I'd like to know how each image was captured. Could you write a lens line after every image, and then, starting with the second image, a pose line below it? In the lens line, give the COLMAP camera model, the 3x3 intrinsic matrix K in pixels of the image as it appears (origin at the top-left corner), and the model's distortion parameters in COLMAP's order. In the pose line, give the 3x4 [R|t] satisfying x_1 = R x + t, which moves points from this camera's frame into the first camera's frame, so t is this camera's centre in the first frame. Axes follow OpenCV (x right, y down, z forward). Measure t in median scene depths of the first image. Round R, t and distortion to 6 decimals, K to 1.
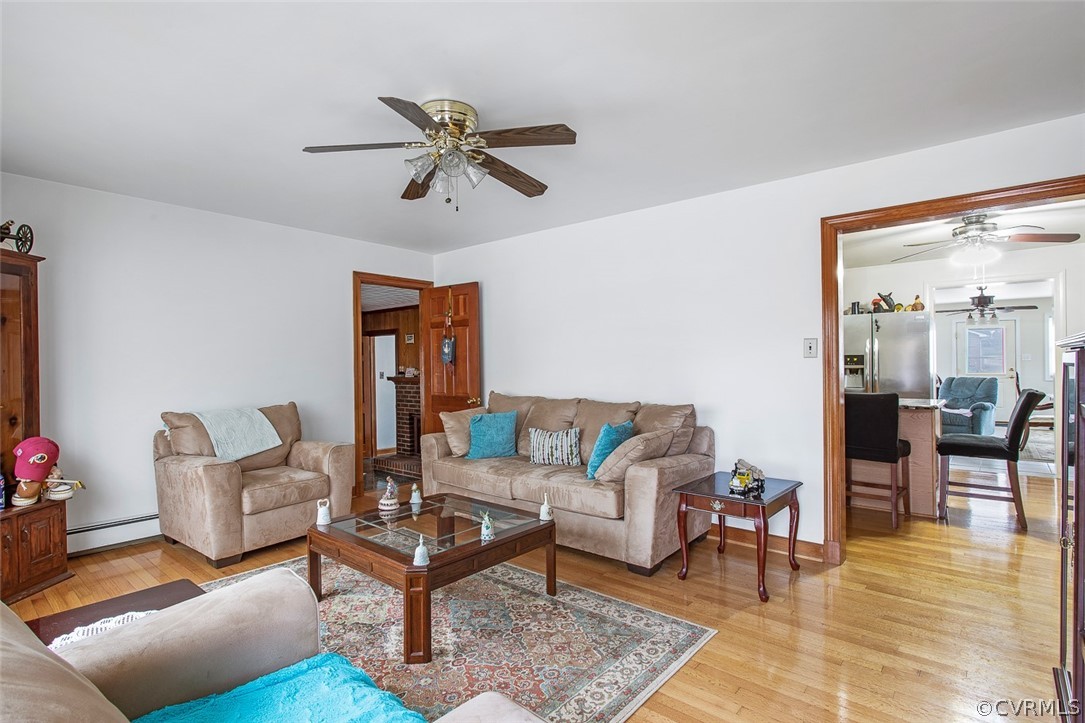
lens RADIAL K [[528.7, 0, 546.0], [0, 528.7, 361.6], [0, 0, 1]] dist [-0.000050, 0.000032]
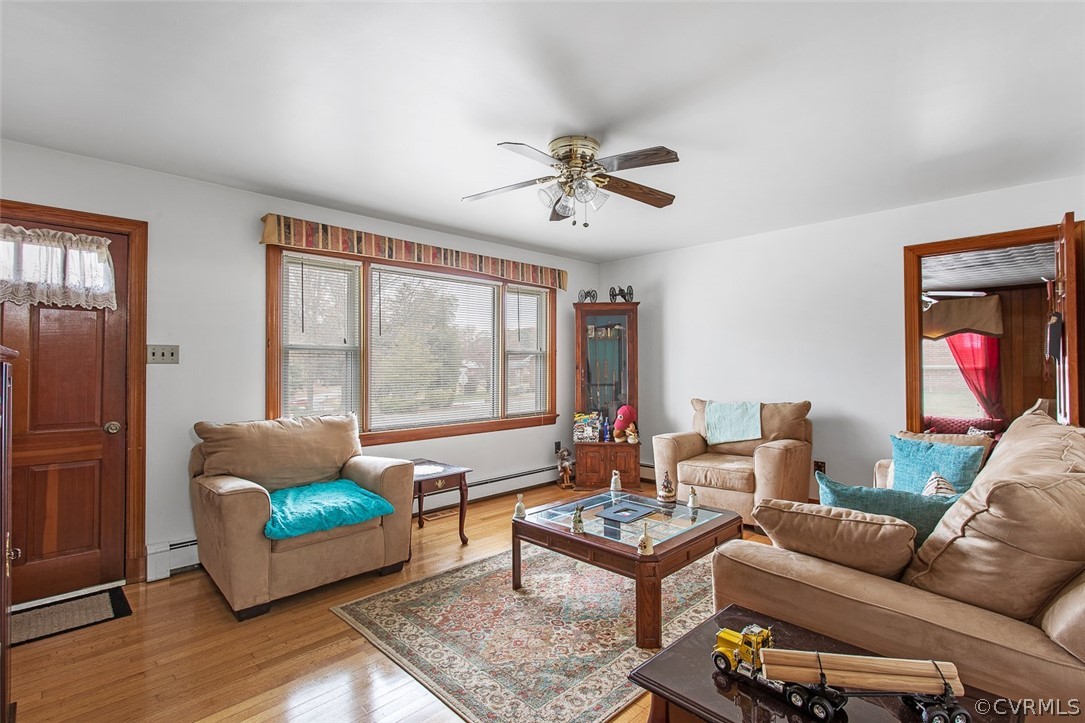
lens RADIAL K [[522.6, 0, 547.6], [0, 522.6, 361.1], [0, 0, 1]] dist [0.015853, -0.000345]
pose [[-0.082576, -0.003624, -0.996578, 0.910009], [0.009117, 0.999949, -0.004392, 0.000304], [0.996543, -0.009449, -0.082539, 1.002991]]
